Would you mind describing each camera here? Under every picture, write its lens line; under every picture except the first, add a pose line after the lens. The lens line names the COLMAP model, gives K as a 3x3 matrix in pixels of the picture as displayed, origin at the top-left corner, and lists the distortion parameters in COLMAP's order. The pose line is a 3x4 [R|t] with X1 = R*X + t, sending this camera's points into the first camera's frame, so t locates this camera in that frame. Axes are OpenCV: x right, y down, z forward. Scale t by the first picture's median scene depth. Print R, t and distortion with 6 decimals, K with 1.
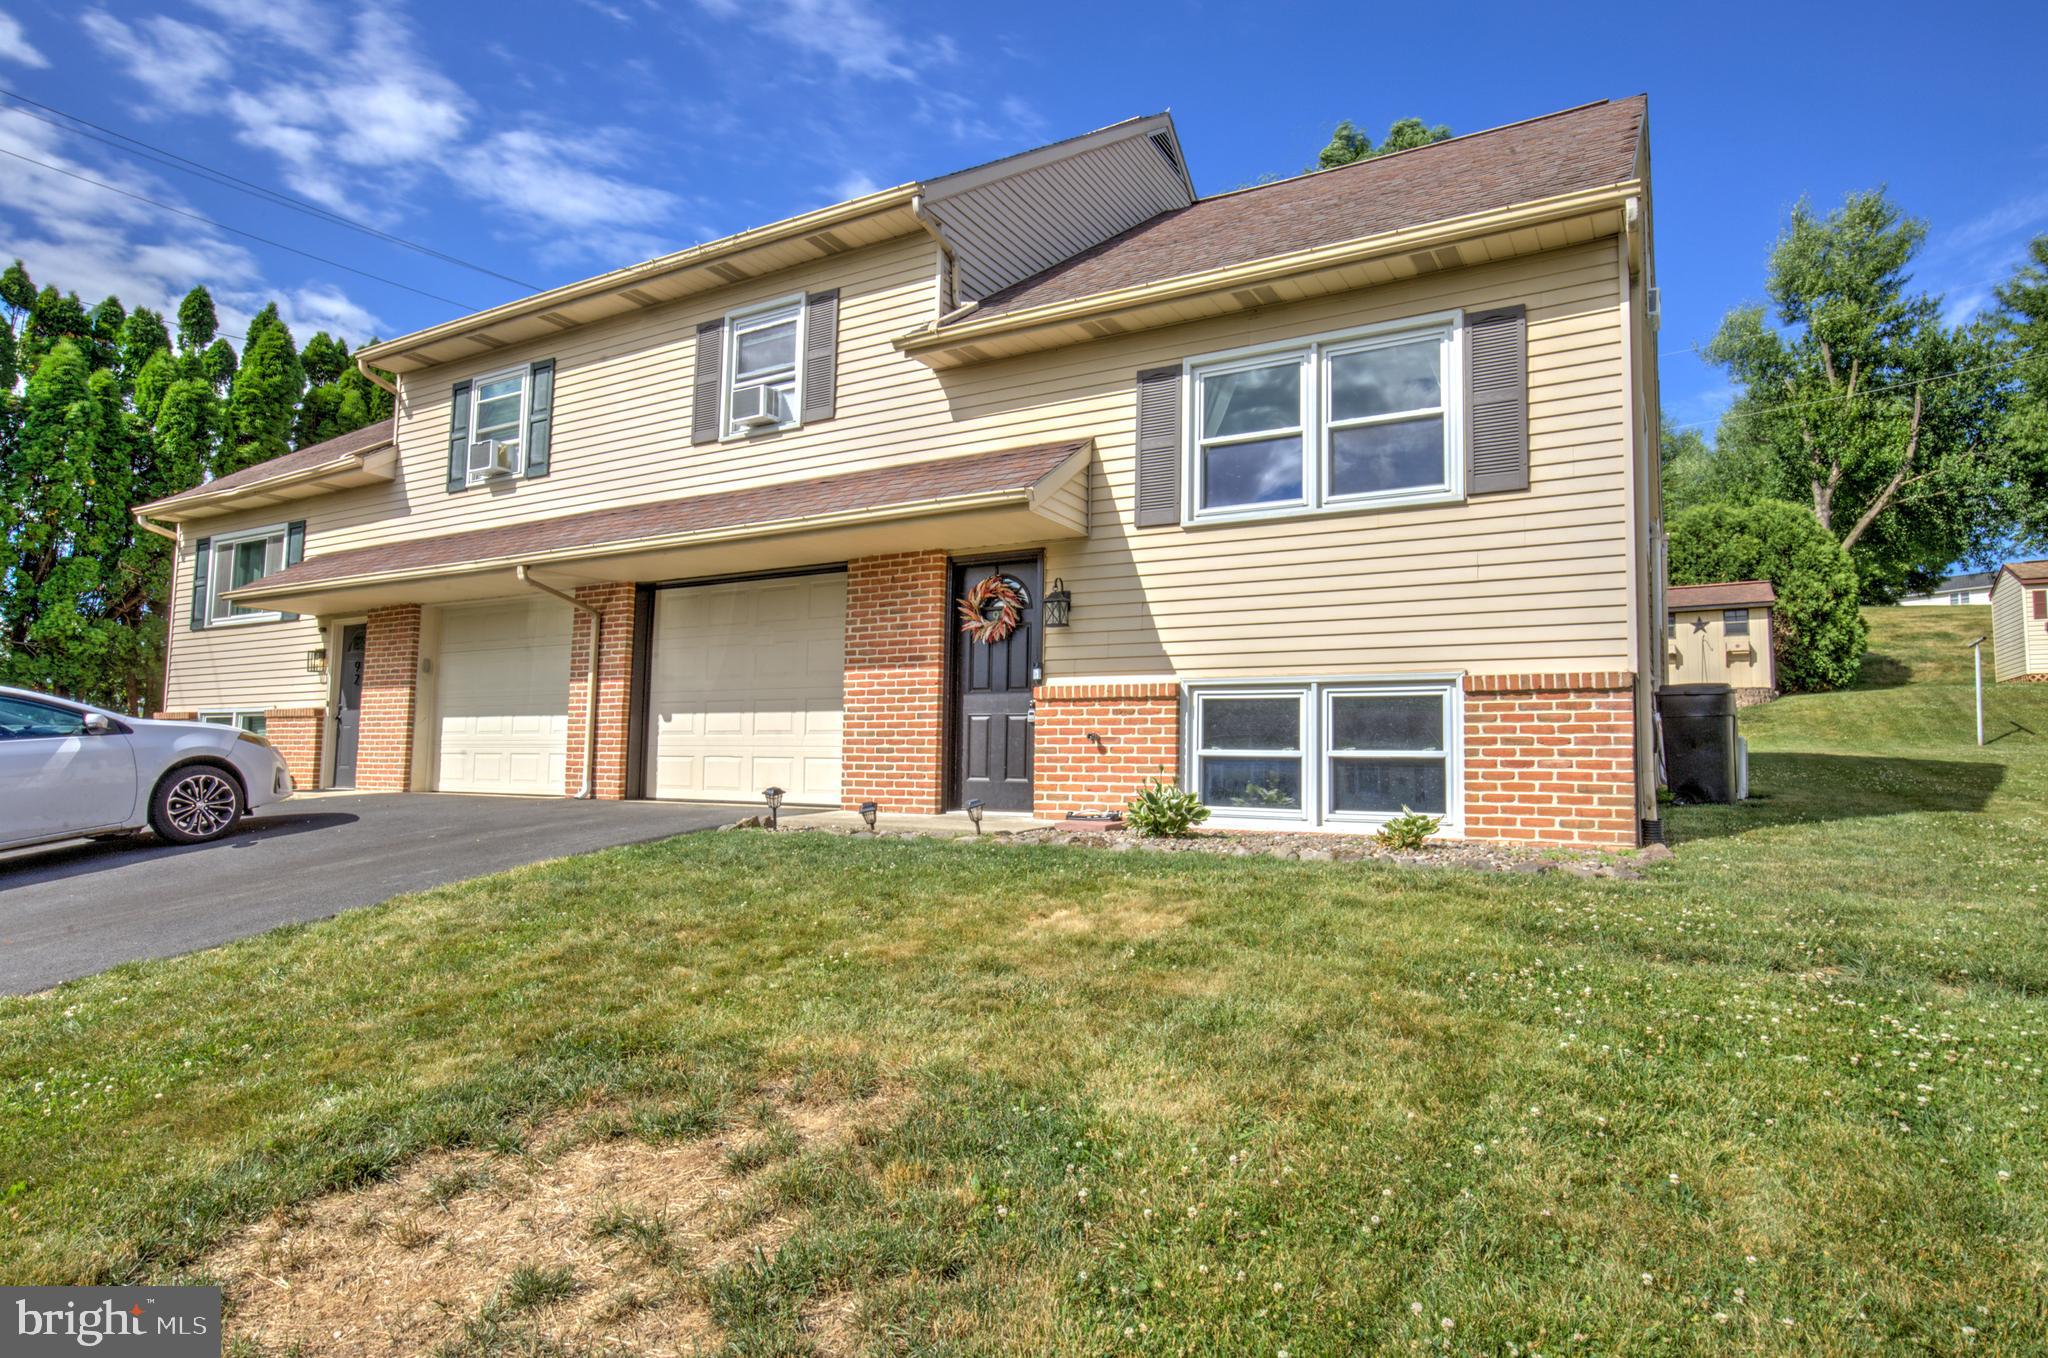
lens RADIAL K [[1123.2, 0, 1030.2], [0, 1123.2, 694.3], [0, 0, 1]] dist [0.000566, 0.003394]
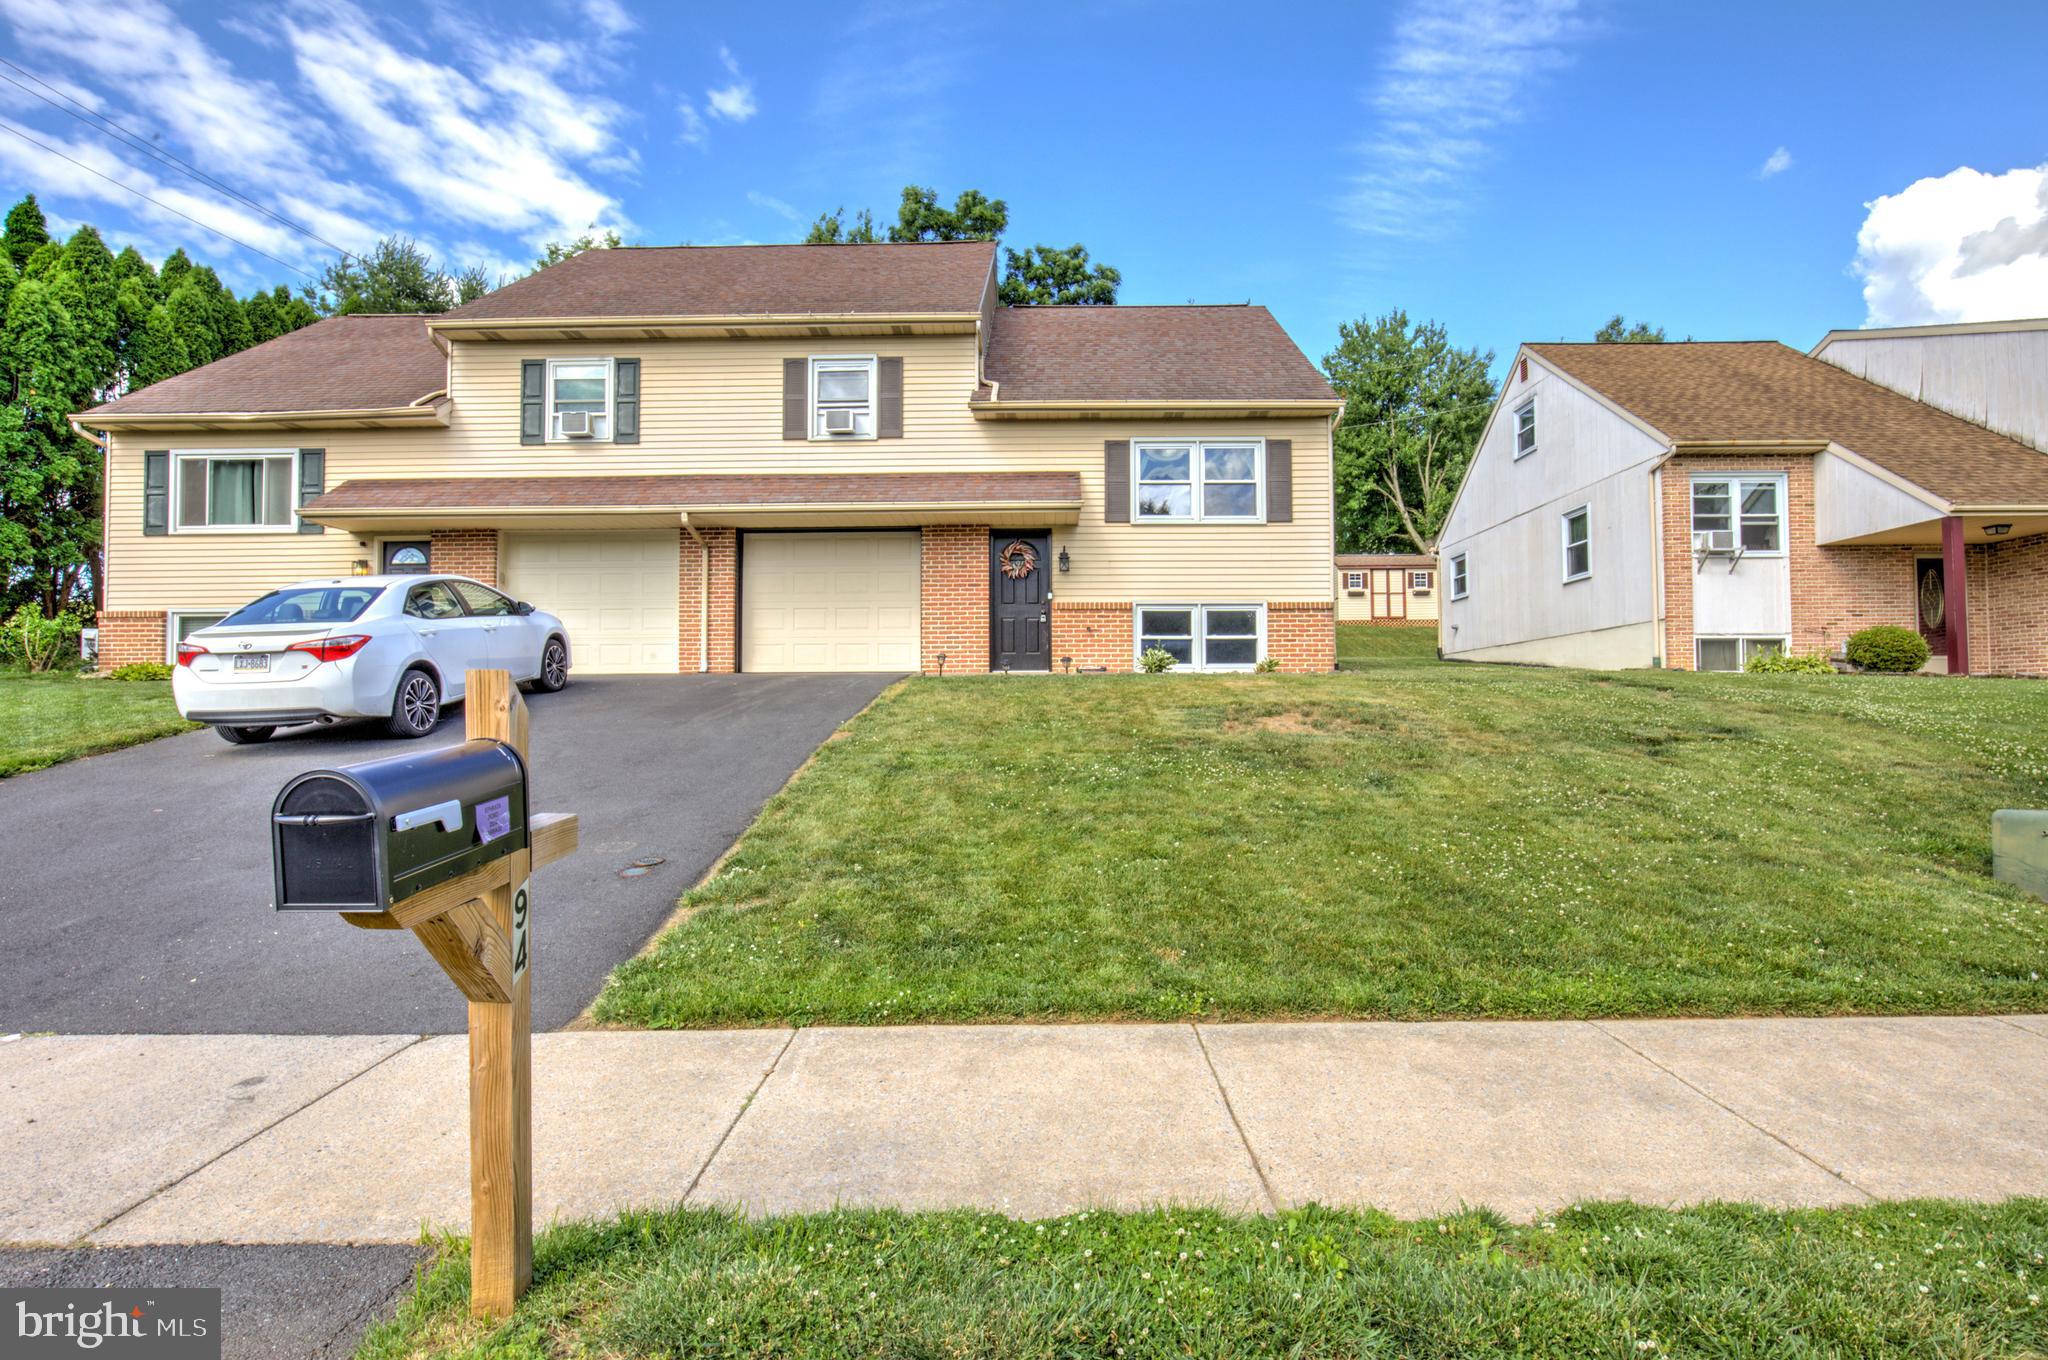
lens RADIAL K [[1040.6, 0, 1022.8], [0, 1040.6, 681.0], [0, 0, 1]] dist [-0.001886, 0.000820]
pose [[0.878309, -0.006652, 0.478047, -0.893298], [-0.015481, 0.998983, 0.042344, 0.051775], [-0.477842, -0.044592, 0.877313, -0.522620]]
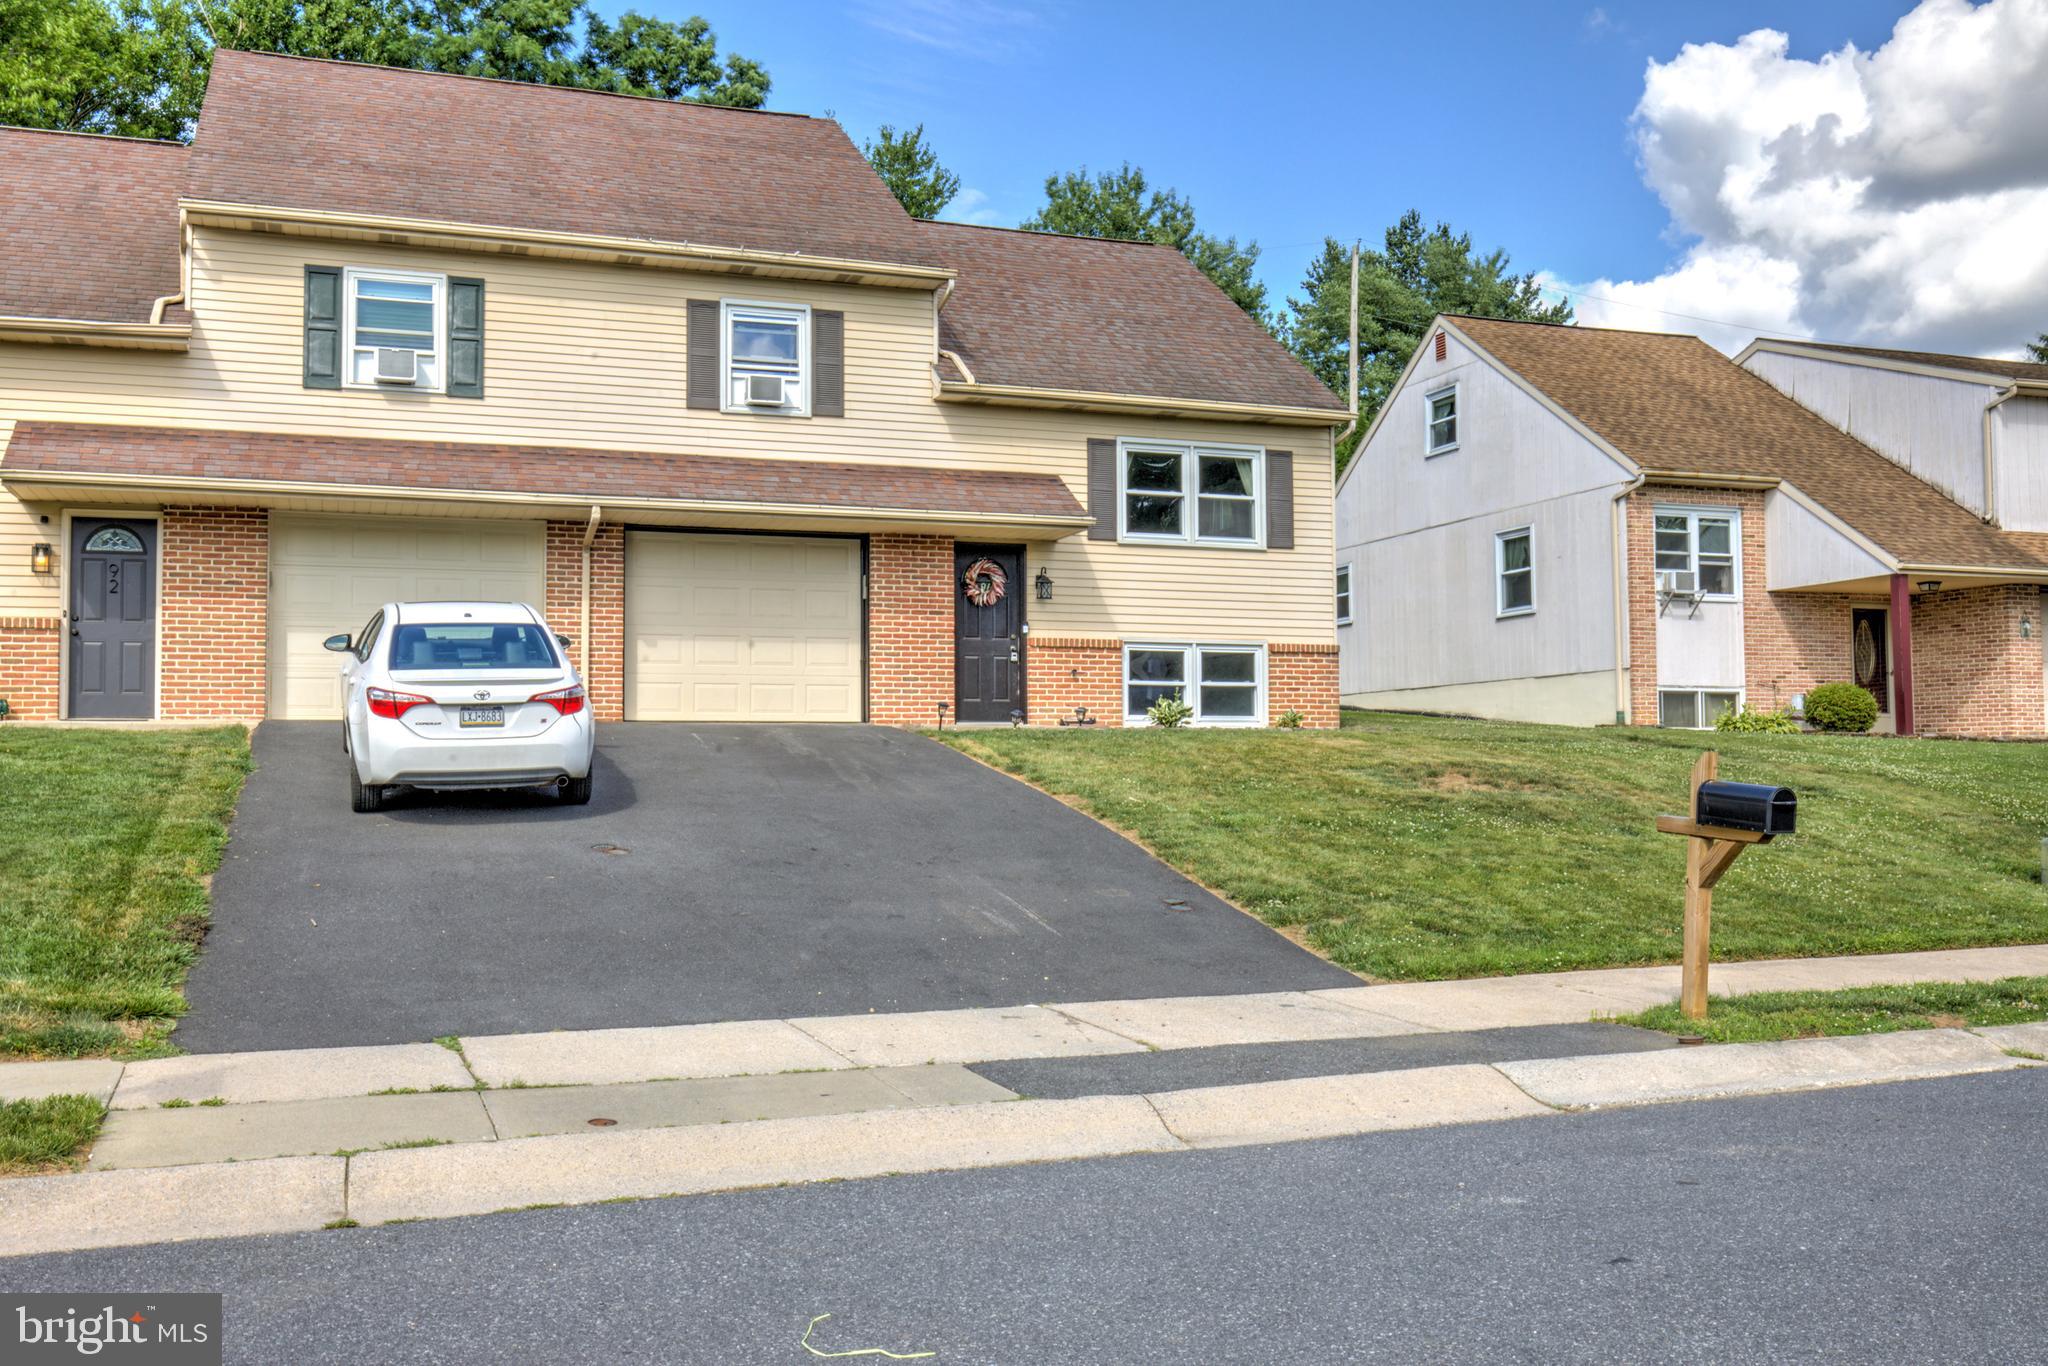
lens RADIAL K [[1932.8, 0, 1024.3], [0, 1932.8, 682.1], [0, 0, 1]] dist [0.016971, 0.000000]
pose [[0.639332, 0.016197, 0.768760, -2.034277], [-0.038784, 0.999185, 0.011203, 0.024384], [-0.767952, -0.036978, 0.639439, -0.663379]]
